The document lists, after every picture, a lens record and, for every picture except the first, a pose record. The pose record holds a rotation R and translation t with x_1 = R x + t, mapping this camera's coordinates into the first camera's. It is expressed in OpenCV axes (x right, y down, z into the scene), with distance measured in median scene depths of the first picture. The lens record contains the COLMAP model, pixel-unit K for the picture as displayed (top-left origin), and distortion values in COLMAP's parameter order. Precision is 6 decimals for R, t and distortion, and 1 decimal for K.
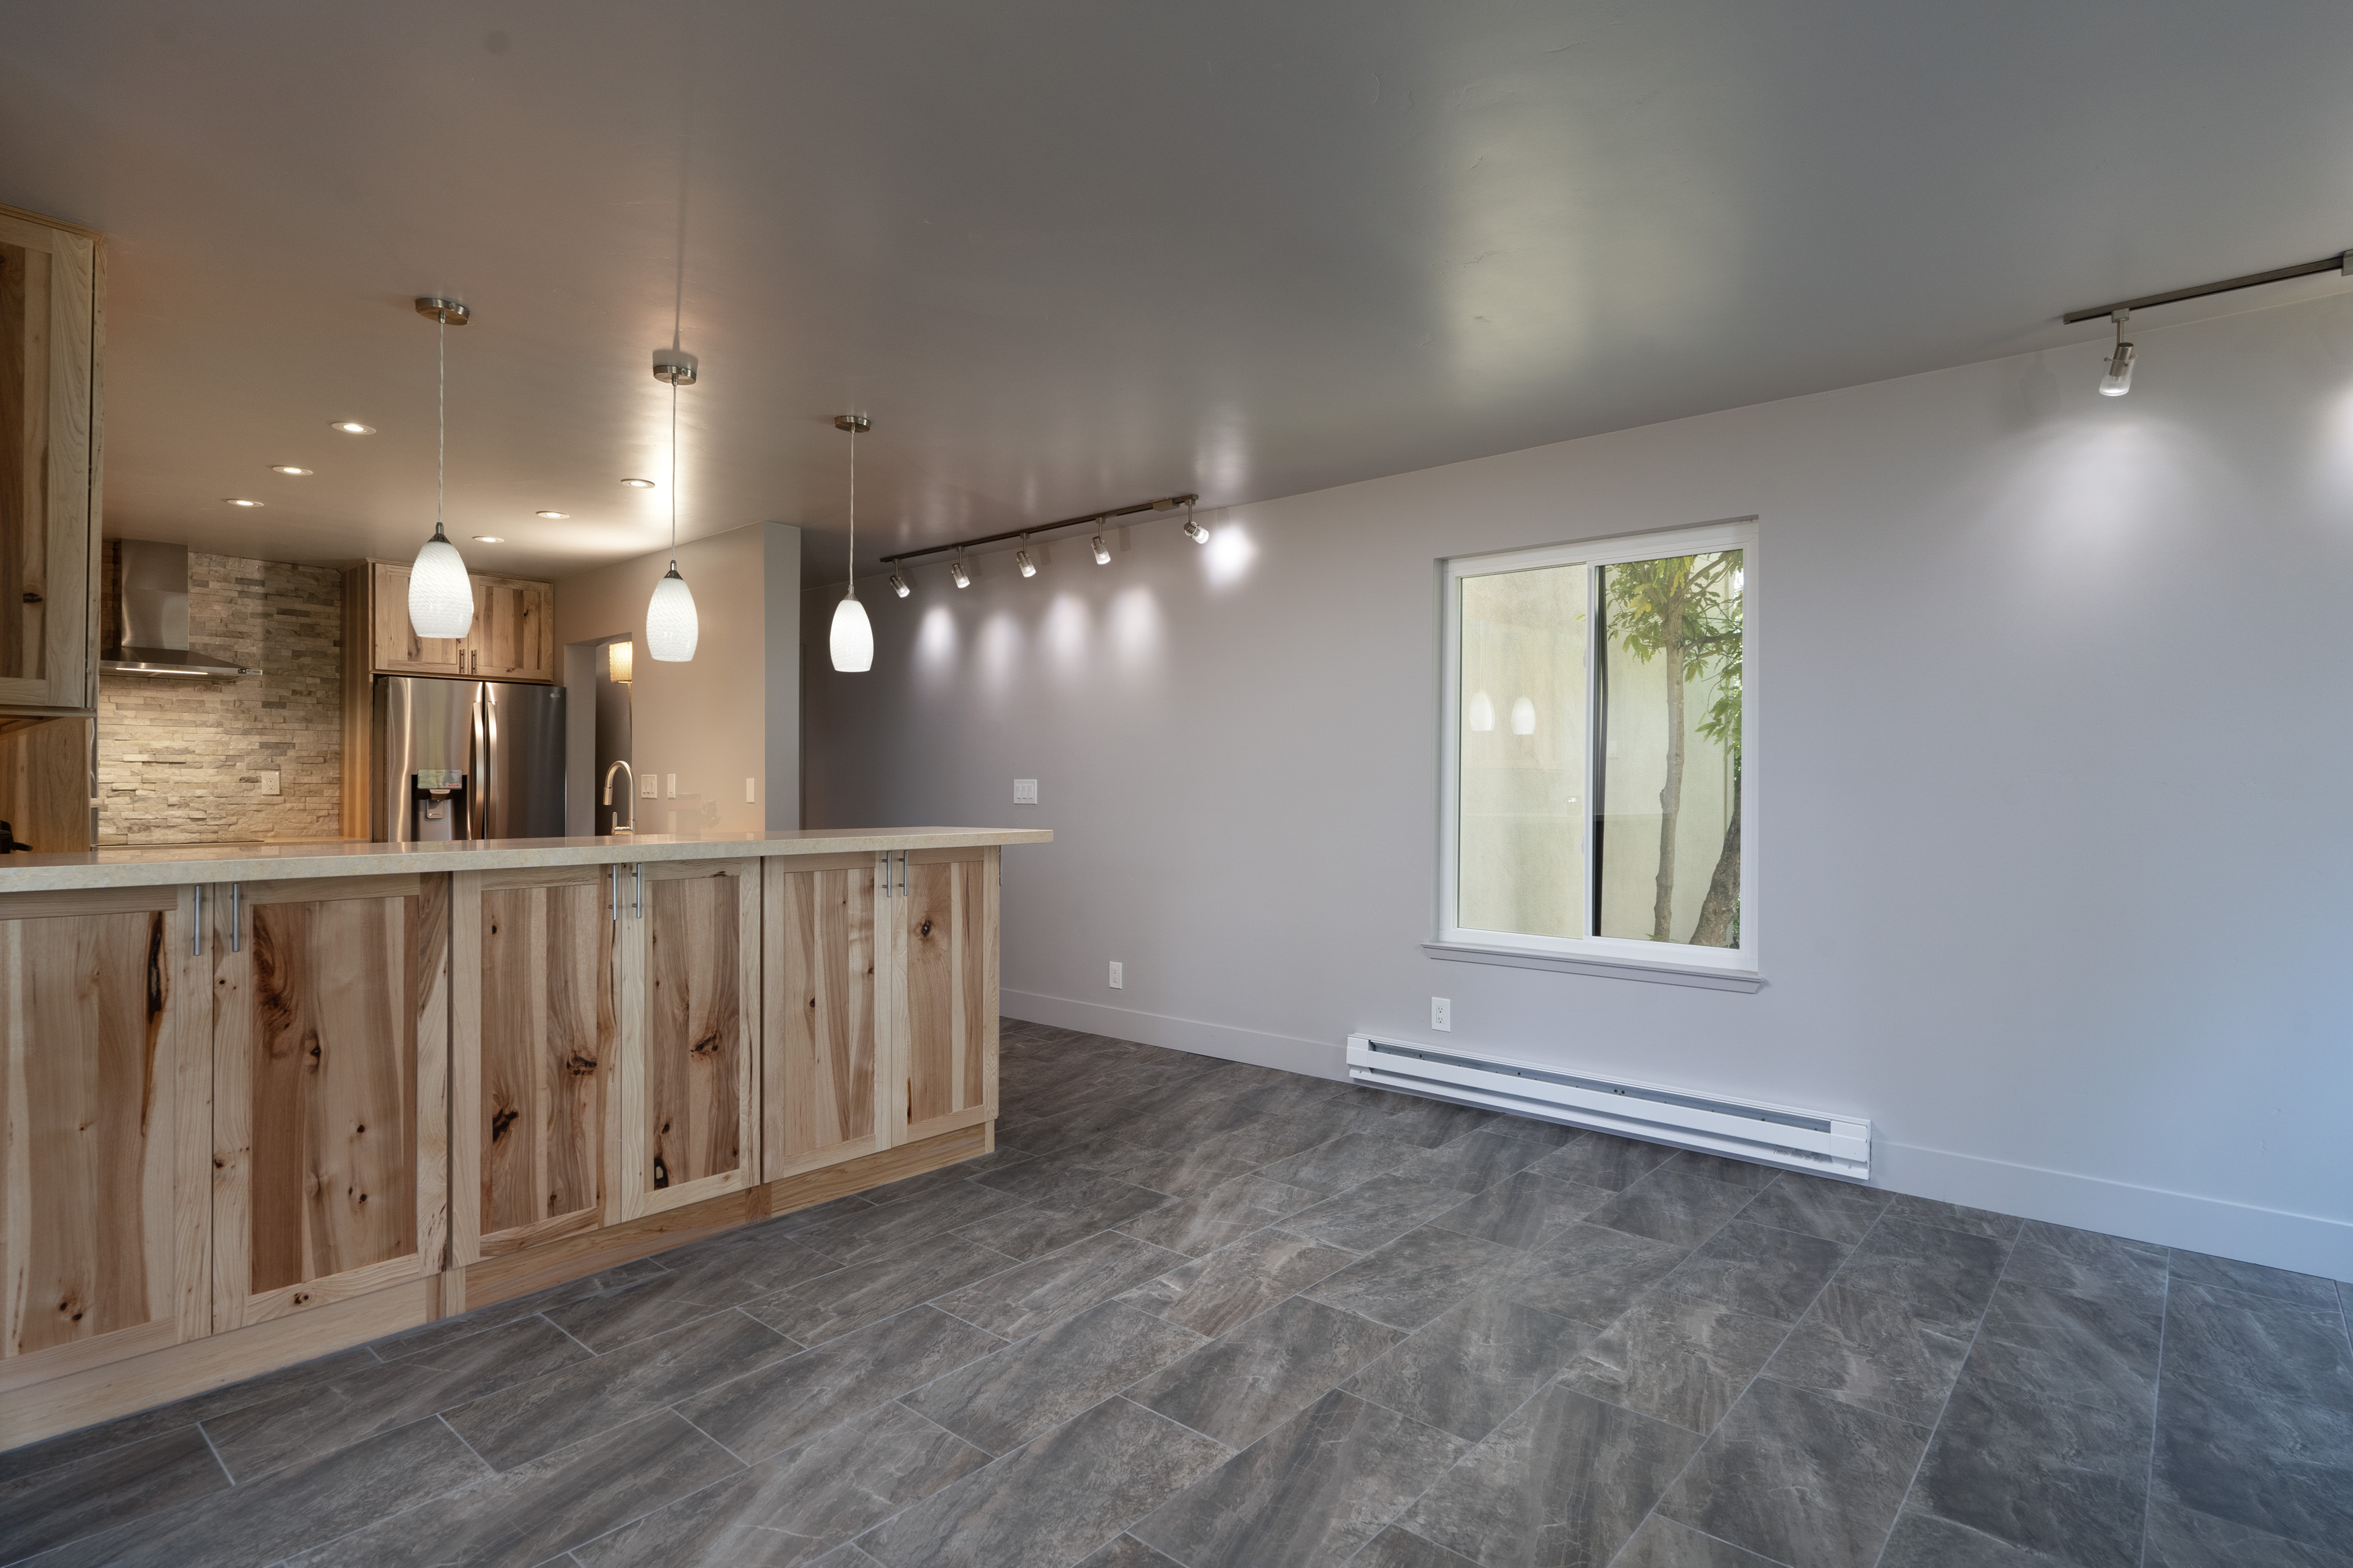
lens RADIAL K [[1192.7, 0, 1172.3], [0, 1192.7, 782.1], [0, 0, 1]] dist [0.001234, 0.000011]
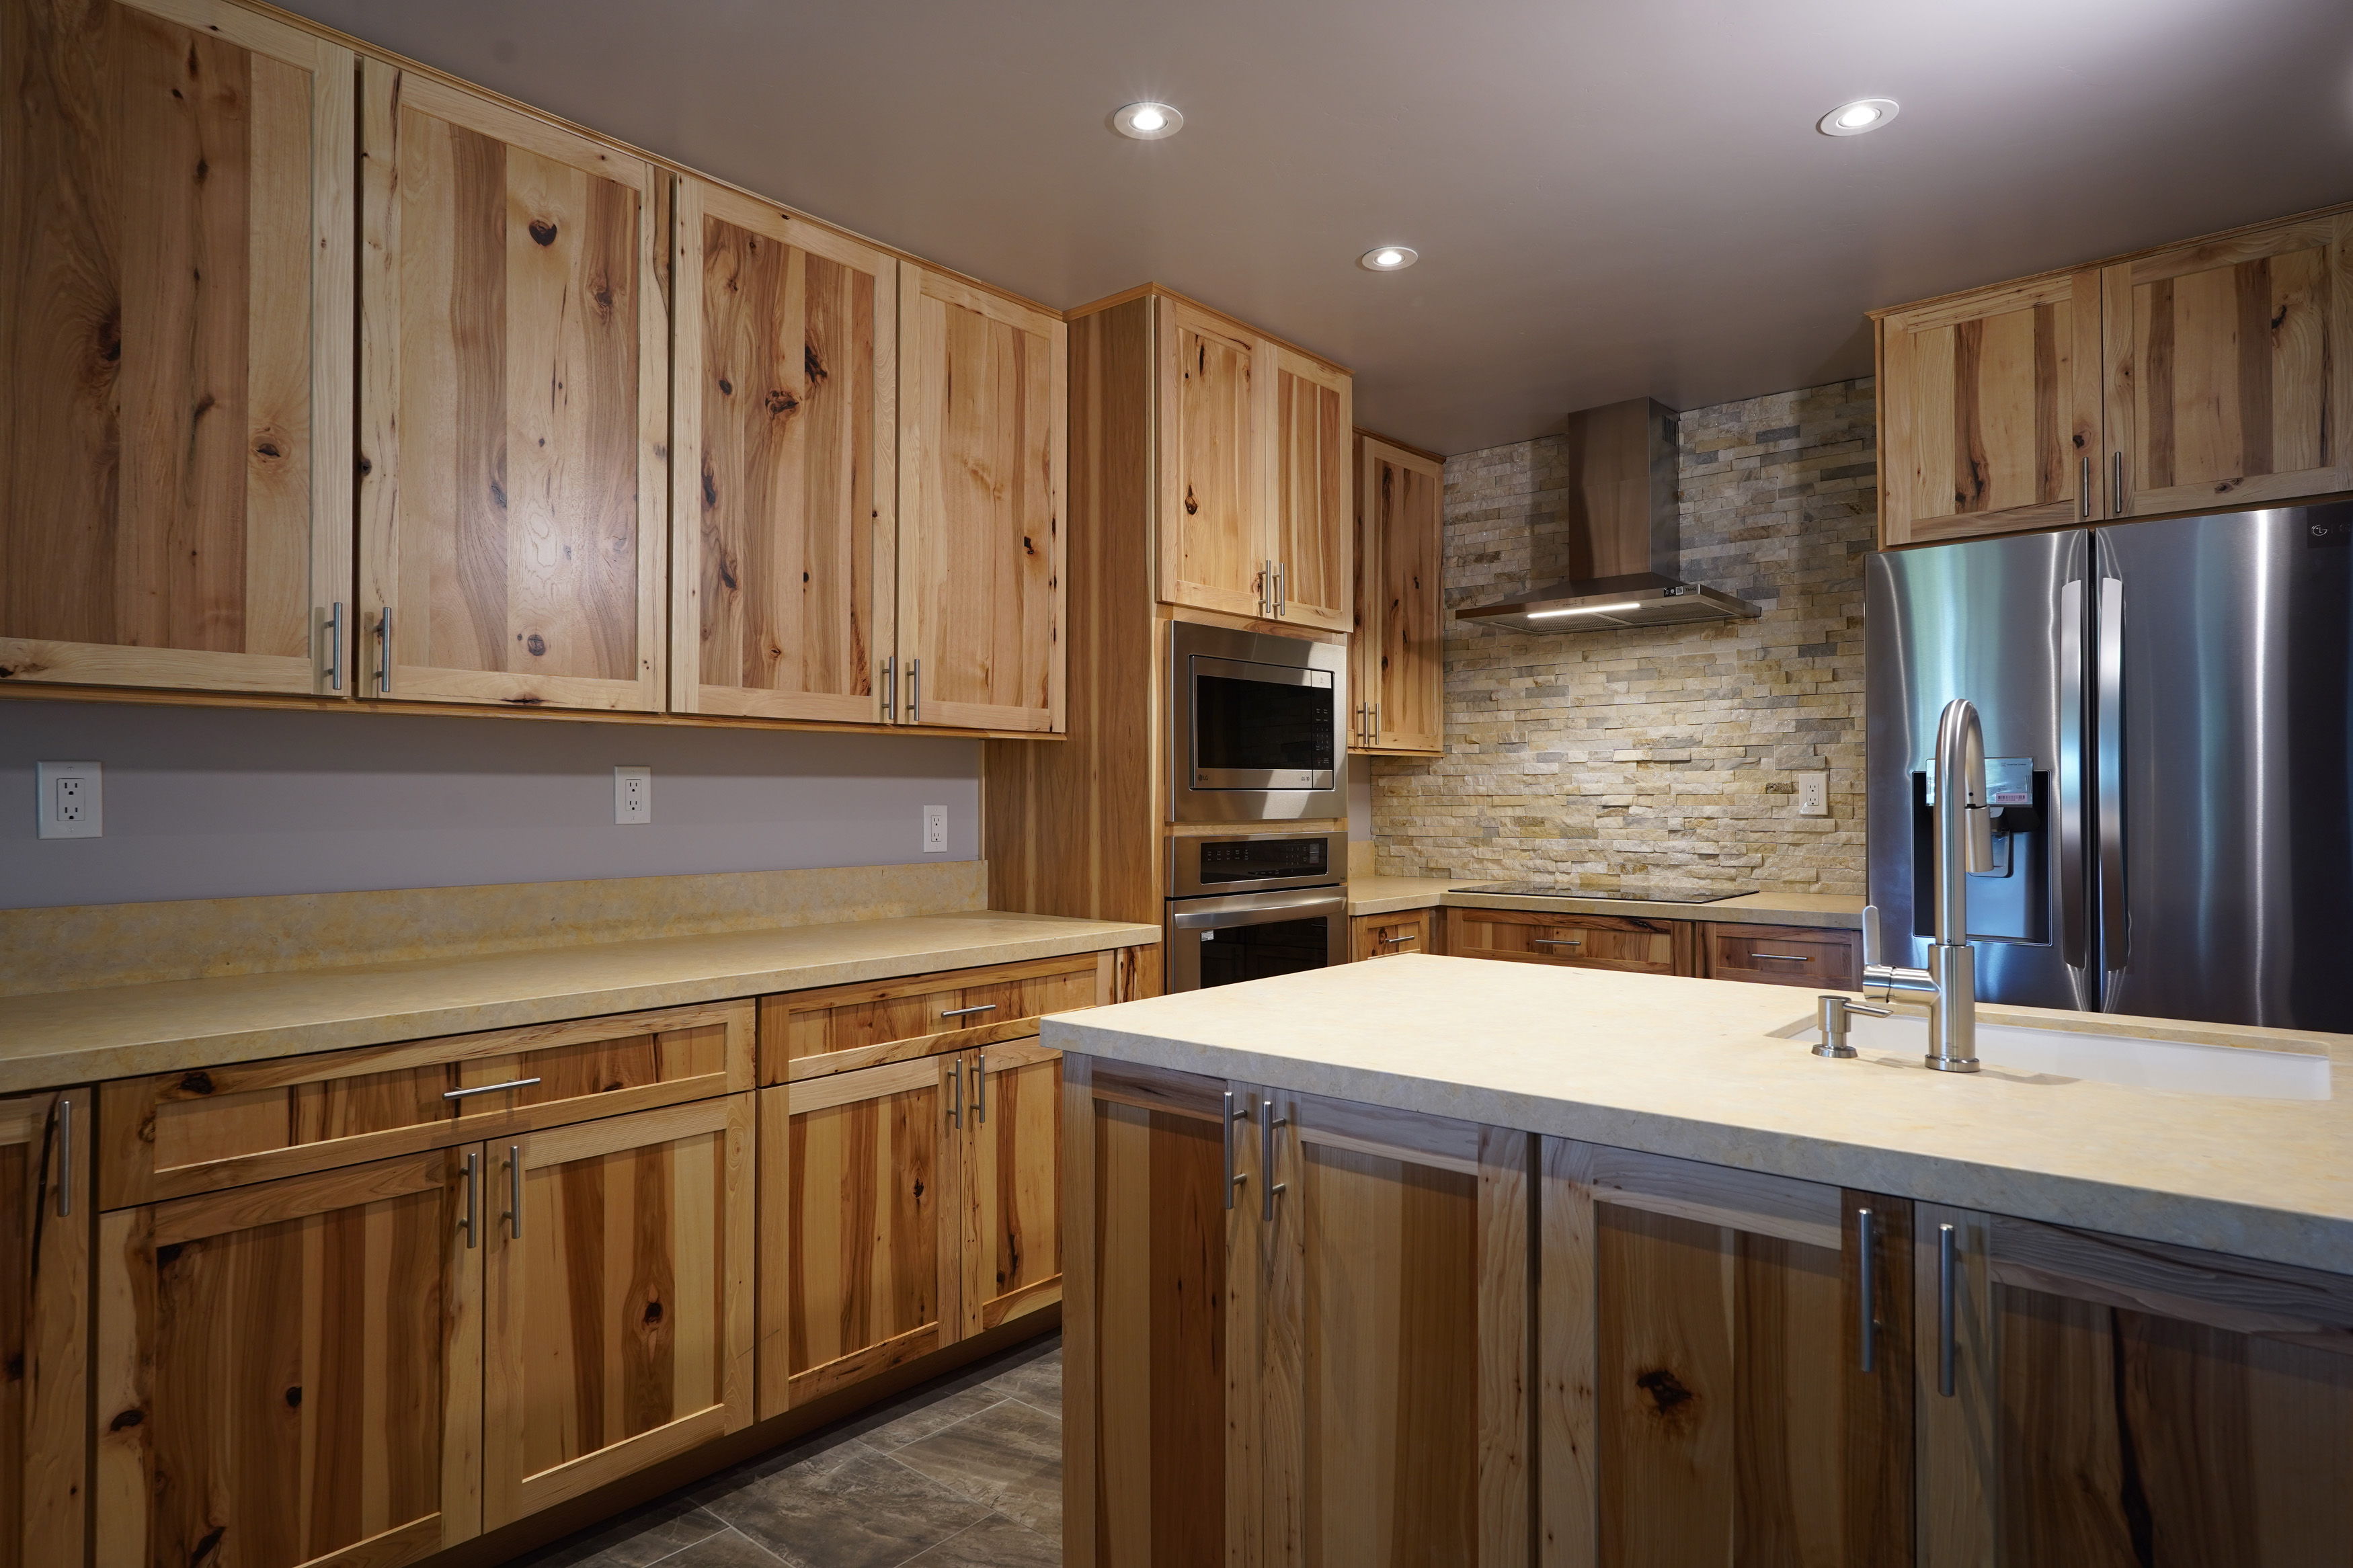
lens RADIAL K [[1320.6, 0, 1176.3], [0, 1320.6, 781.3], [0, 0, 1]] dist [-0.000107, 0.000404]
pose [[0.011949, -0.014611, -0.999822, -0.158920], [0.006253, 0.999875, -0.014537, 0.001985], [0.999909, -0.006078, 0.012038, 0.706506]]
